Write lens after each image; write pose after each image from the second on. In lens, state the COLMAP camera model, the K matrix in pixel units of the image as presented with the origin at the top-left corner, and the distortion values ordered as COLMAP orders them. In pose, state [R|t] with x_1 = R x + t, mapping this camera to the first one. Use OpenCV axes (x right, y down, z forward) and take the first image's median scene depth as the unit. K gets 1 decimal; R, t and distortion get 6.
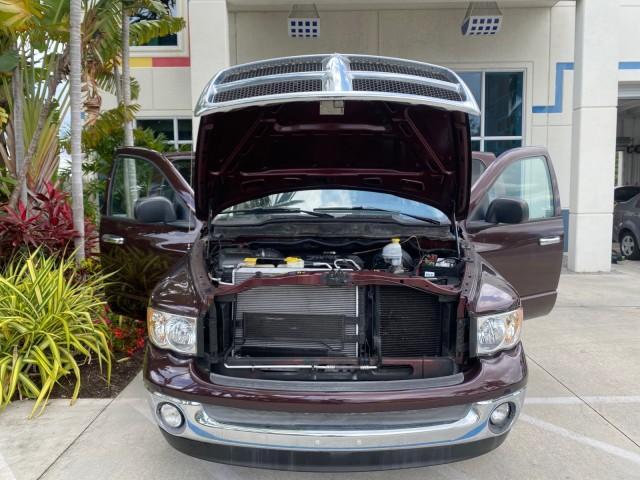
lens RADIAL K [[472.6, 0, 305.1], [0, 472.6, 229.5], [0, 0, 1]] dist [0.013375, 0.001641]
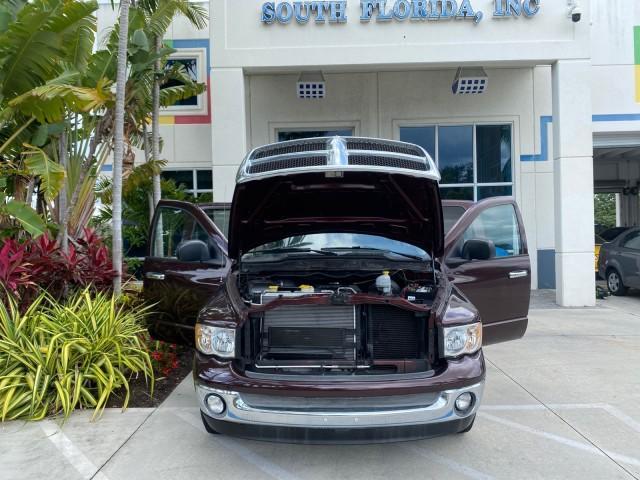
lens RADIAL K [[465.4, 0, 309.5], [0, 465.4, 239.2], [0, 0, 1]] dist [0.000540, 0.000963]
pose [[0.999944, -0.008275, -0.006655, -0.004062], [0.007789, 0.997512, -0.070069, 0.015498], [0.007218, 0.070014, 0.997520, -0.209508]]
